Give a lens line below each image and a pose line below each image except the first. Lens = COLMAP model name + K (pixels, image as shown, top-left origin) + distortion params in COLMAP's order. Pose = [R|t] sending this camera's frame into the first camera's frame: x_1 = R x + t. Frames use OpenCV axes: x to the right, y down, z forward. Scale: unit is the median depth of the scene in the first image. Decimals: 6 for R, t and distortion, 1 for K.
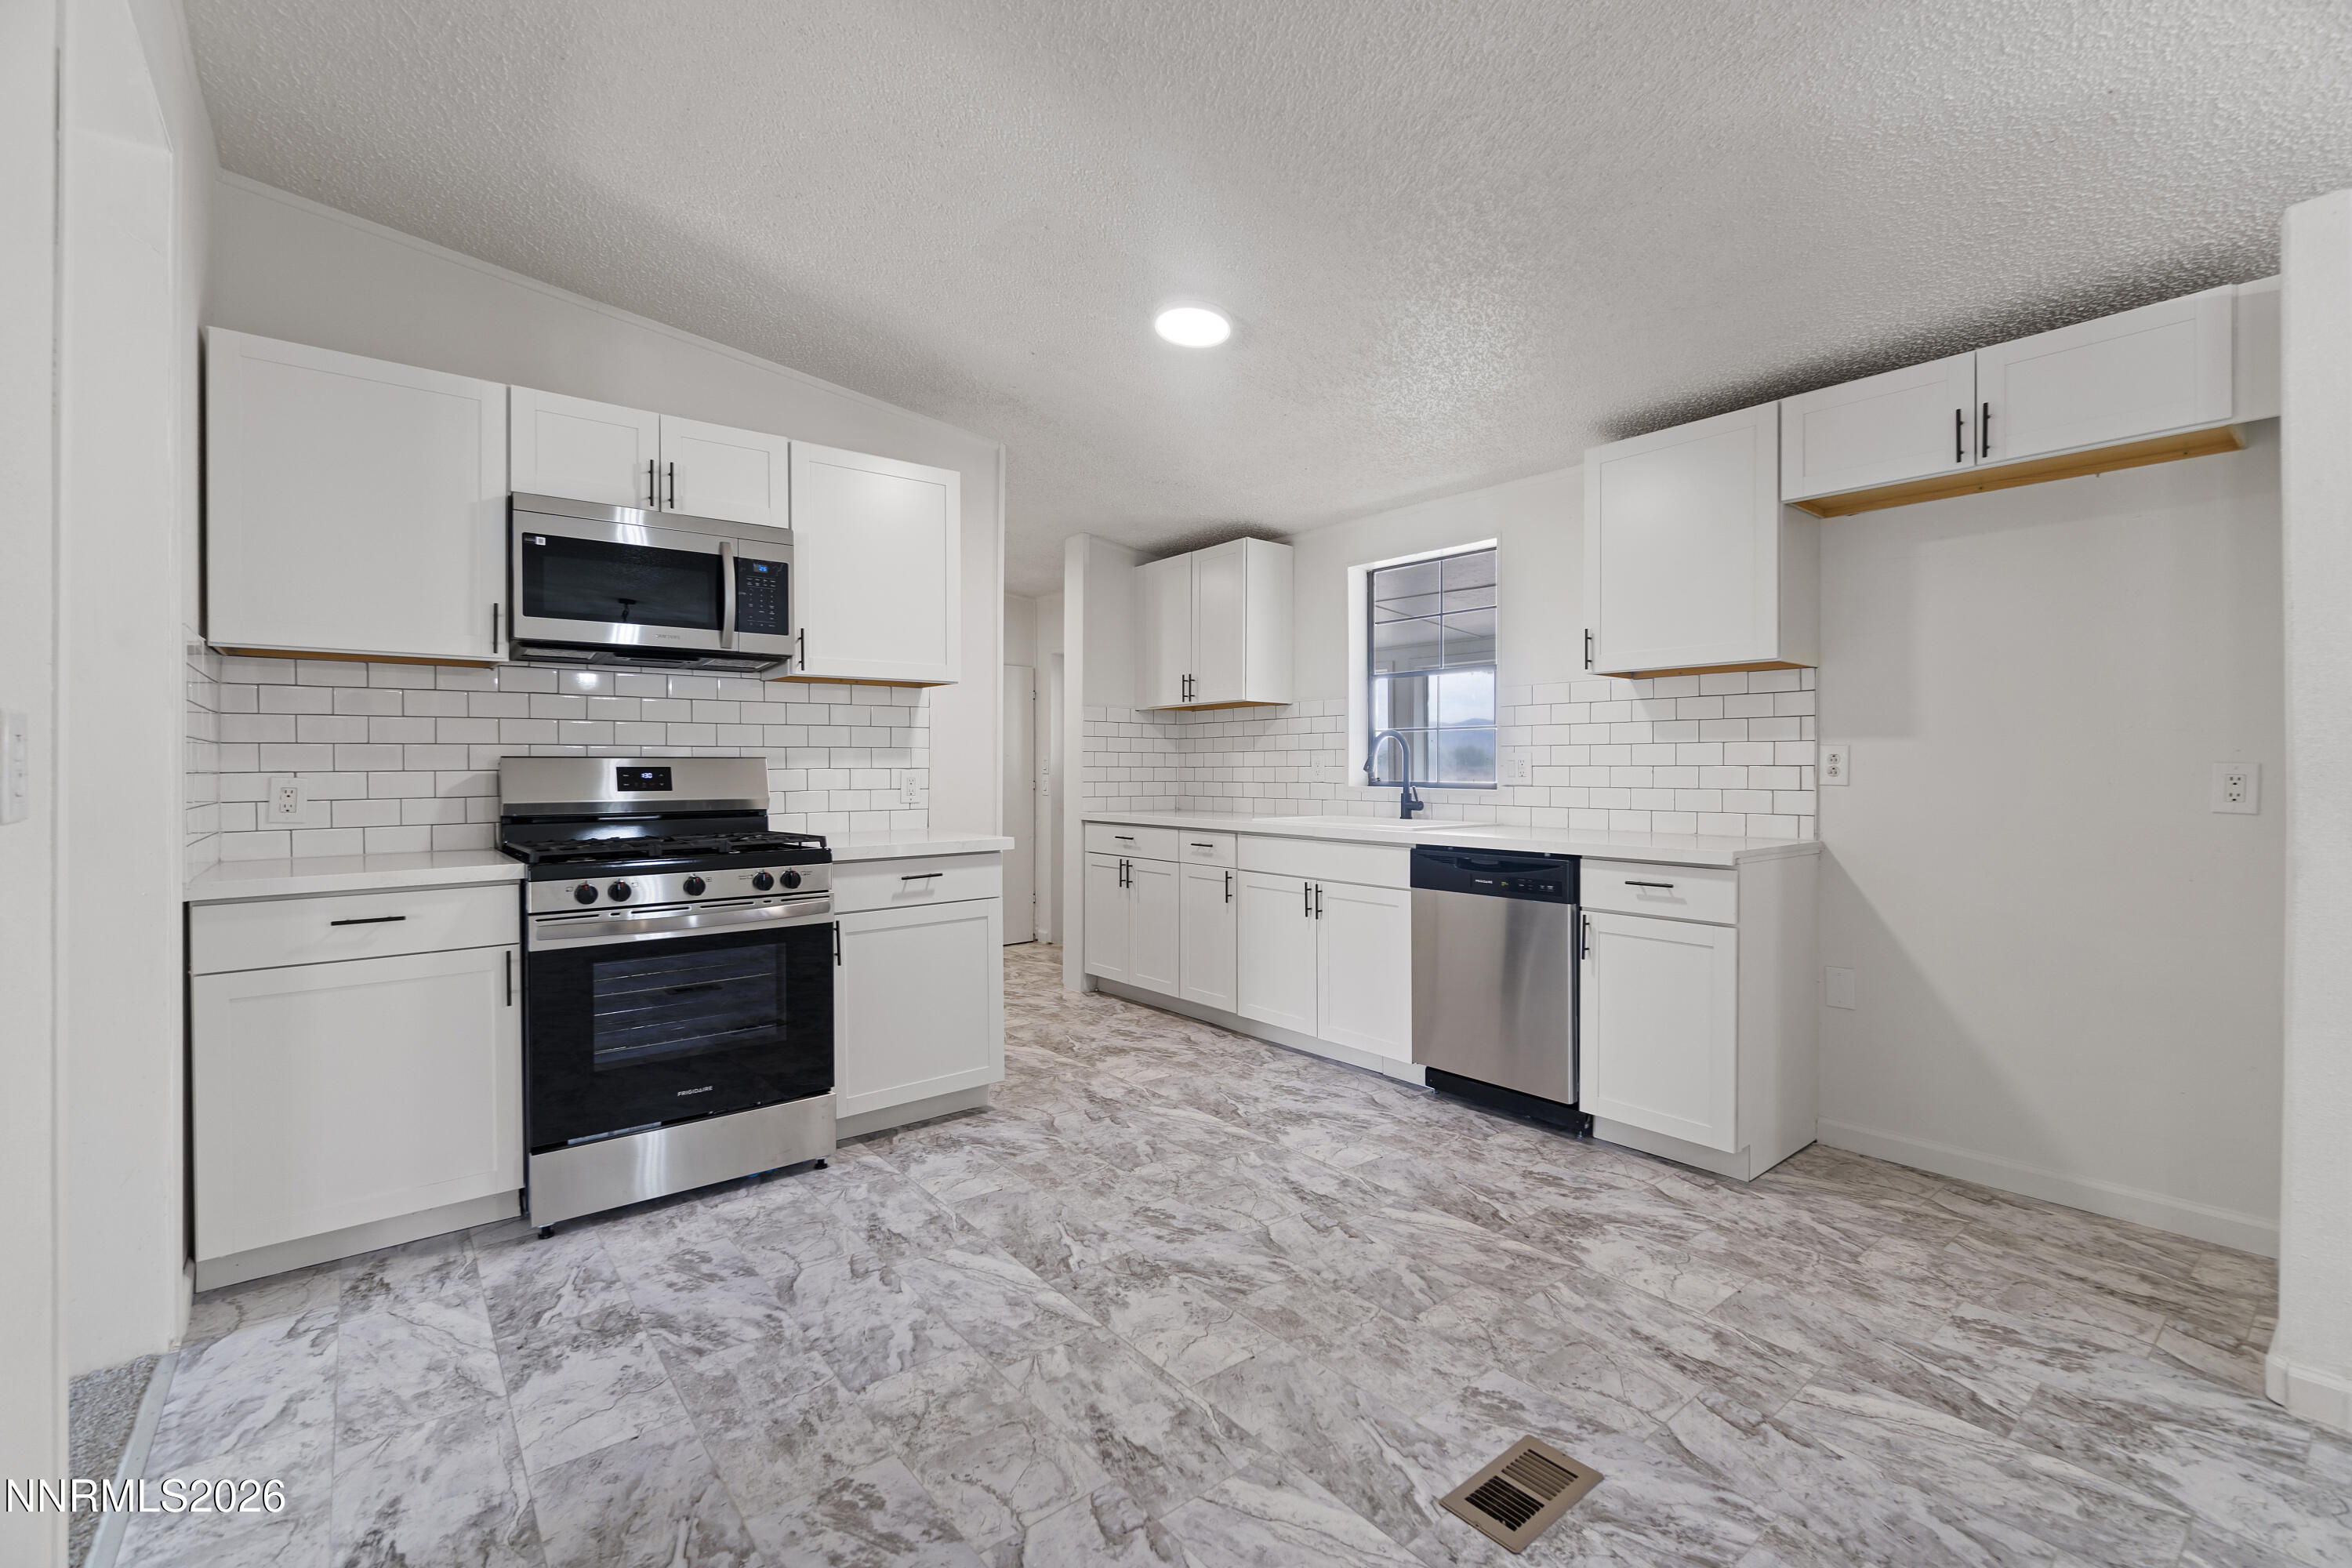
lens RADIAL K [[999.2, 0, 1160.7], [0, 999.2, 777.4], [0, 0, 1]] dist [-0.018743, -0.001036]
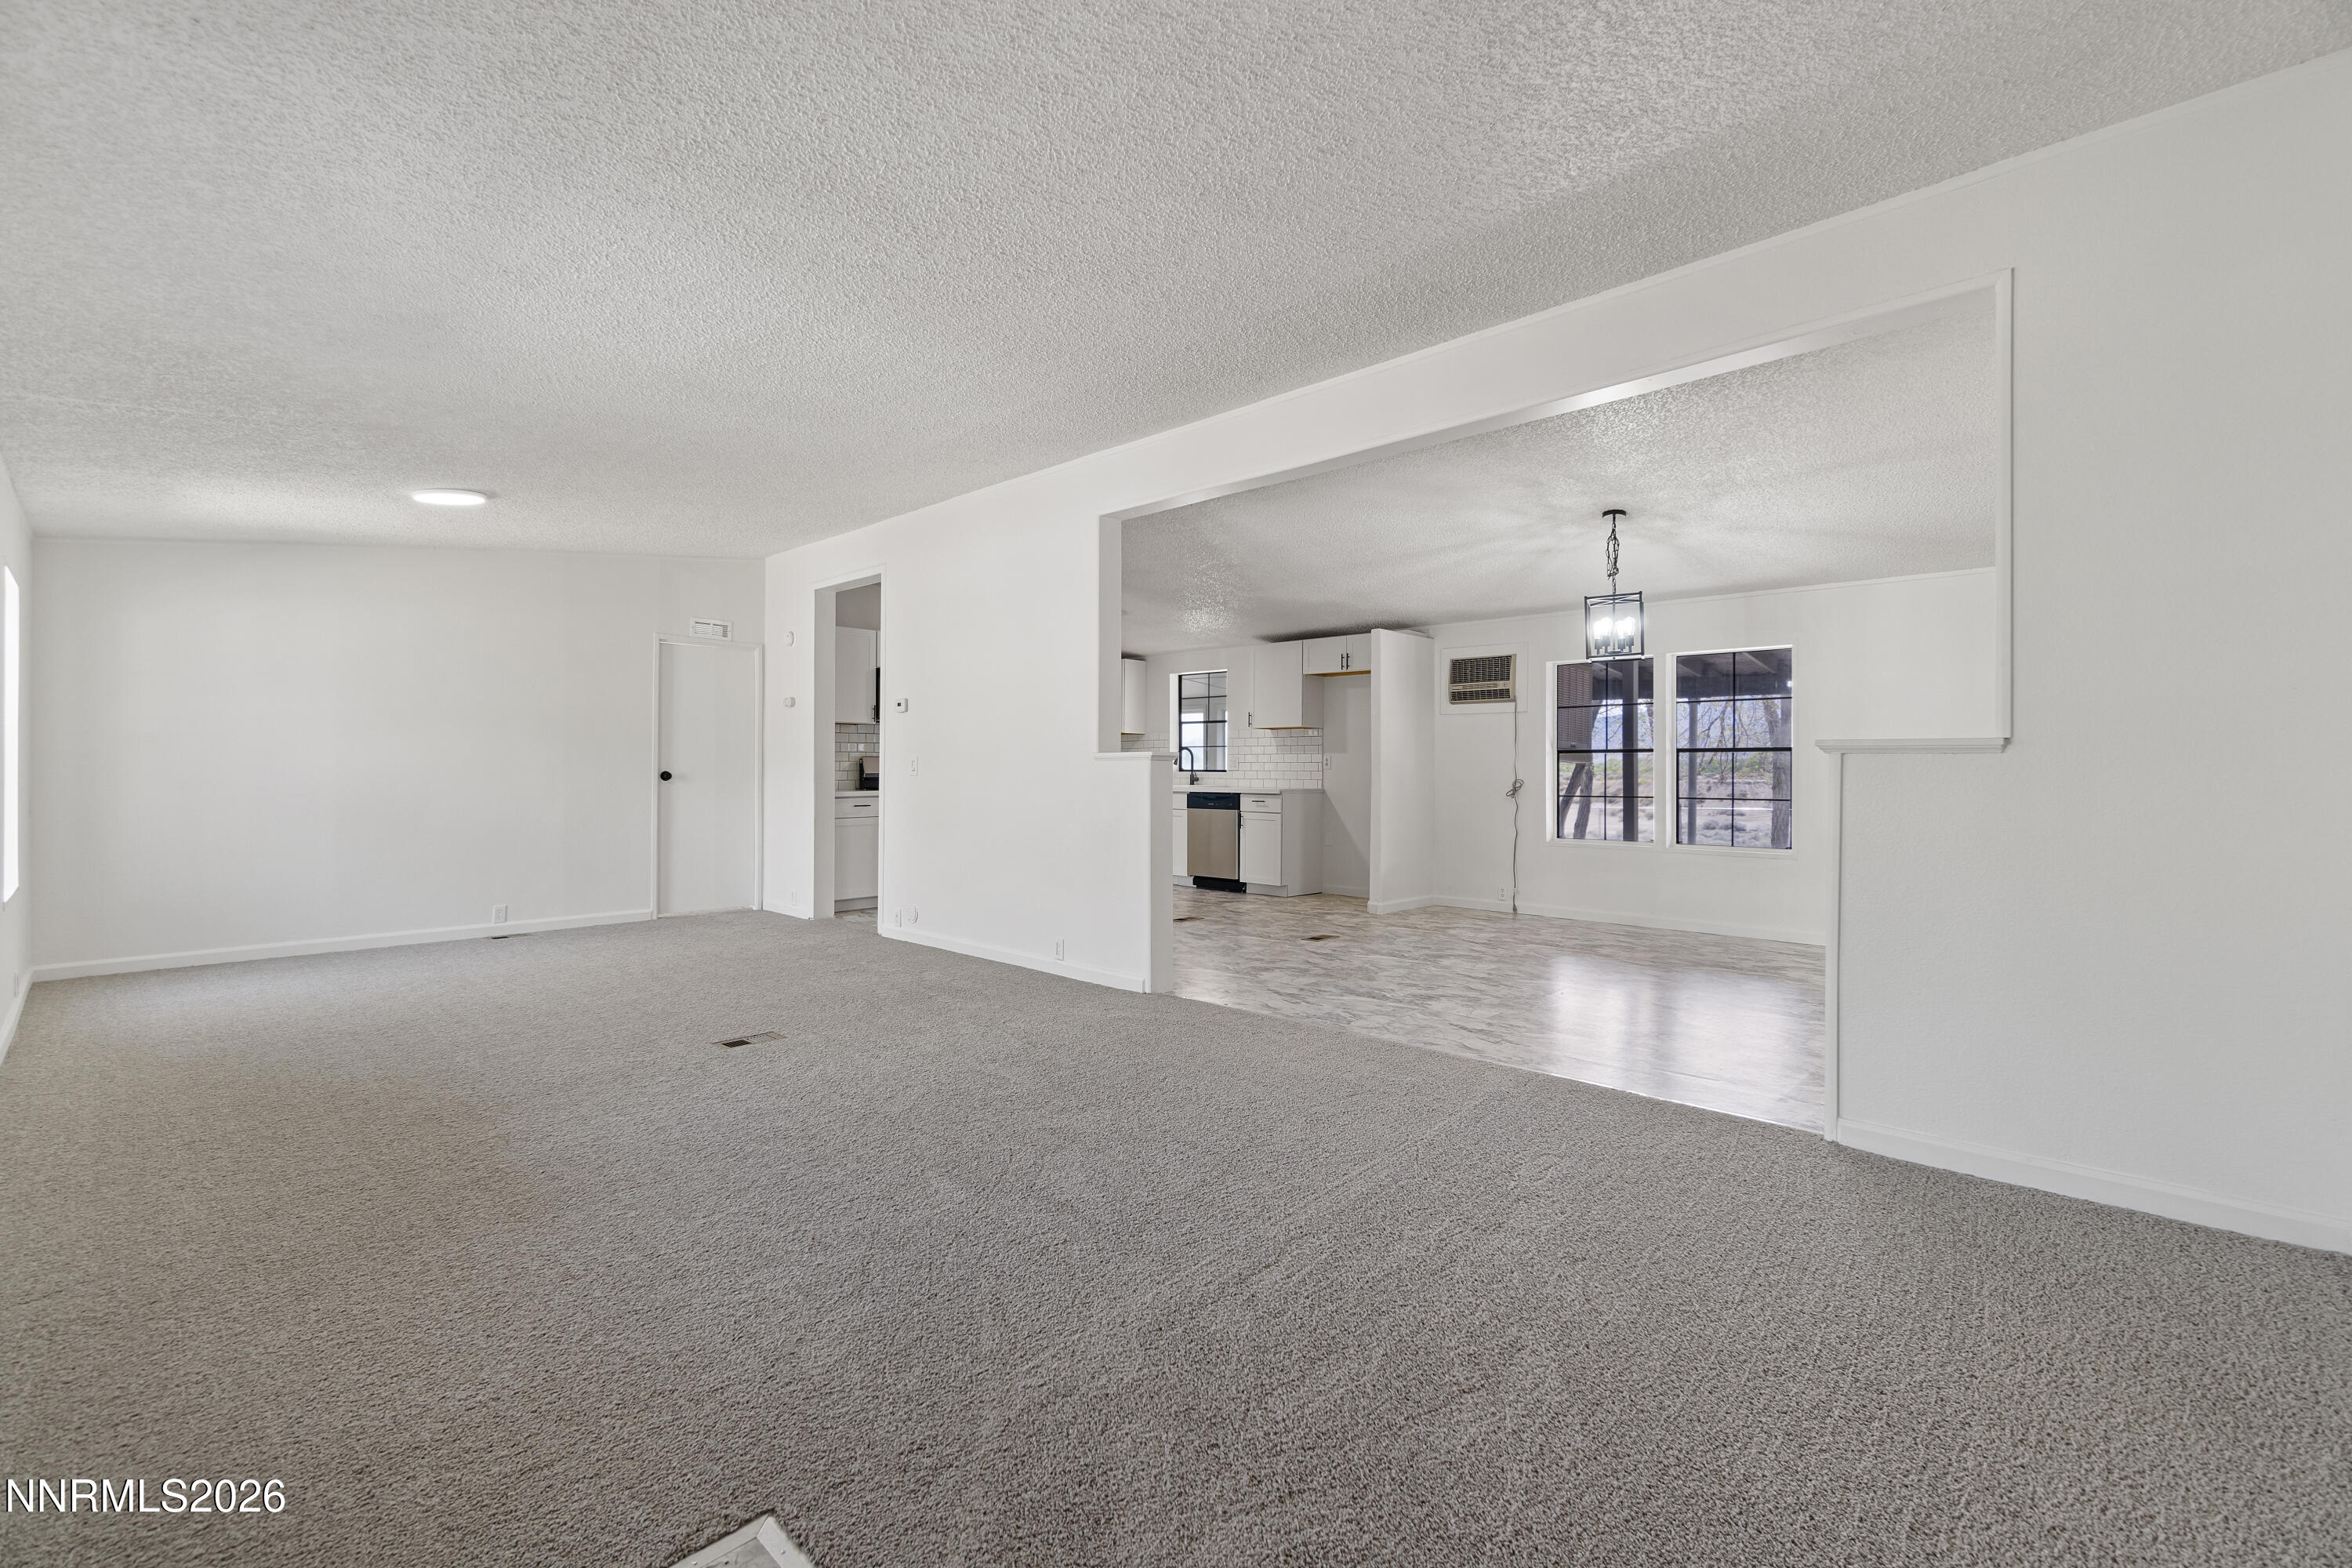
lens RADIAL K [[999.2, 0, 1171.6], [0, 999.2, 781.4], [0, 0, 1]] dist [-0.018743, -0.001036]
pose [[0.990219, 0.002529, 0.139501, -0.179500], [-0.002659, 0.999996, 0.000750, 0.042768], [-0.139498, -0.001114, 0.990222, -1.826005]]
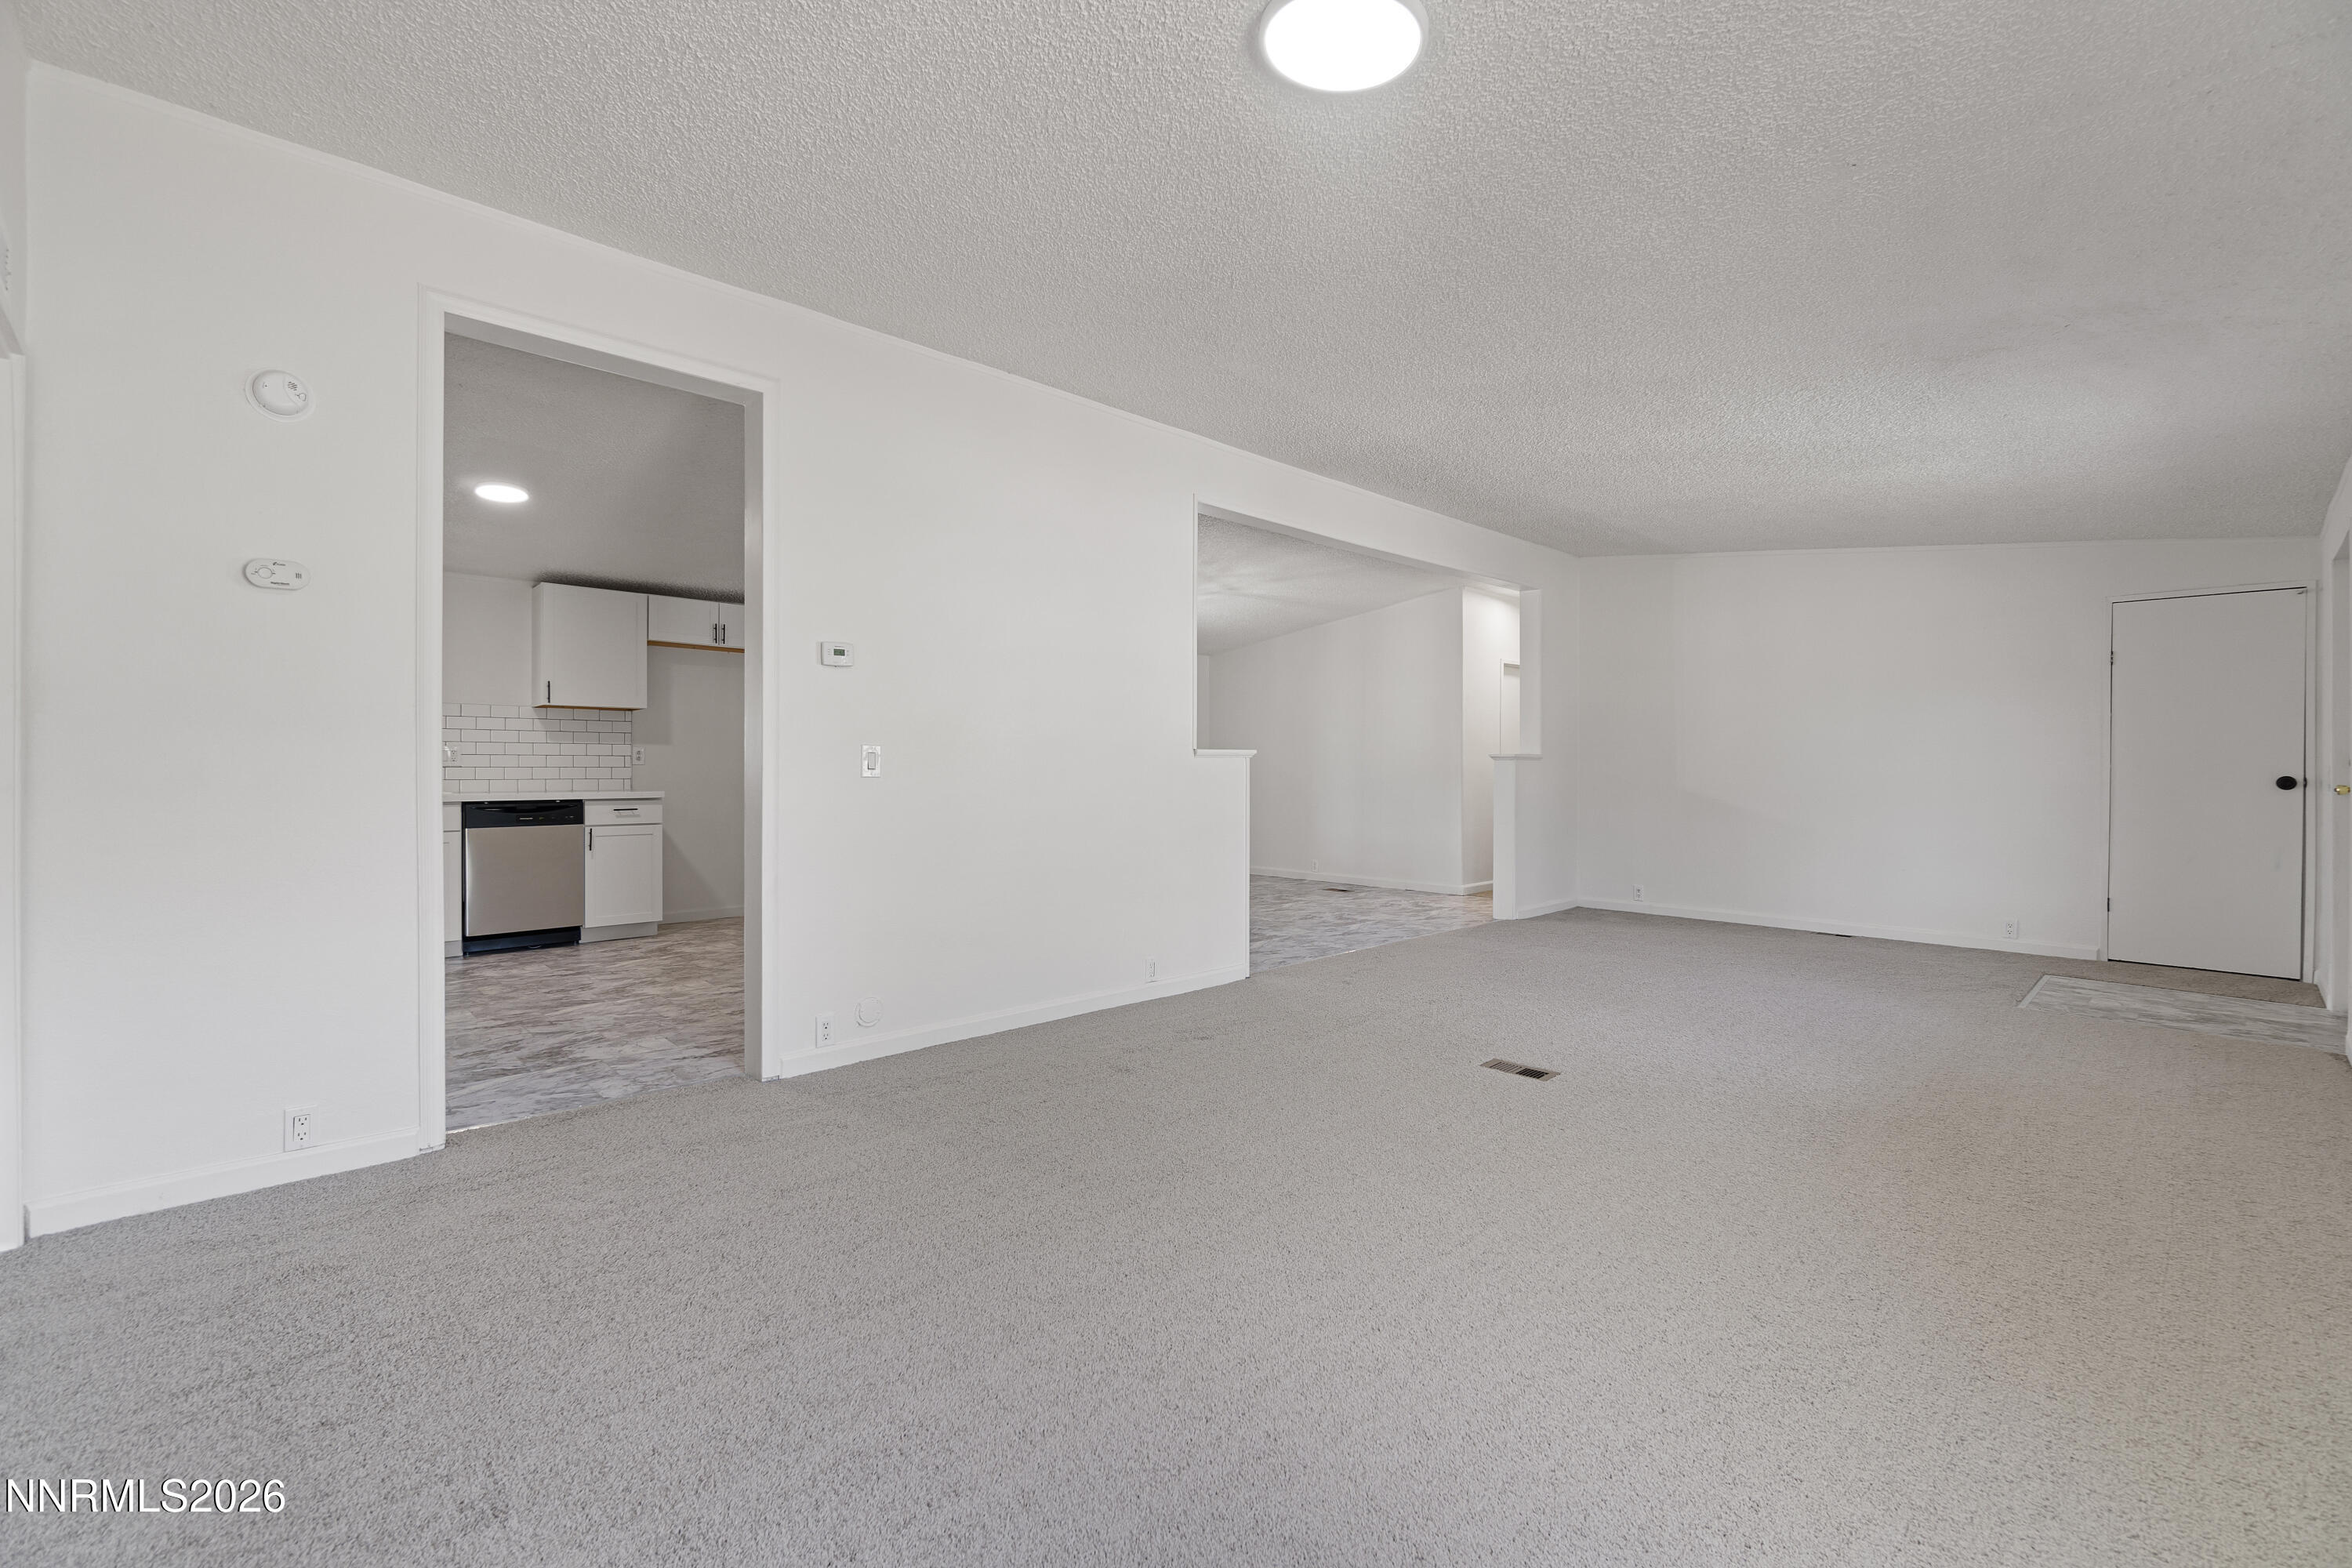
lens RADIAL K [[999.2, 0, 1166.1], [0, 999.2, 775.5], [0, 0, 1]] dist [-0.018743, -0.001036]
pose [[-0.091691, -0.003974, 0.995780, -1.647289], [0.008447, 0.999953, 0.004768, 0.031084], [-0.995752, 0.008849, -0.091653, 0.020902]]
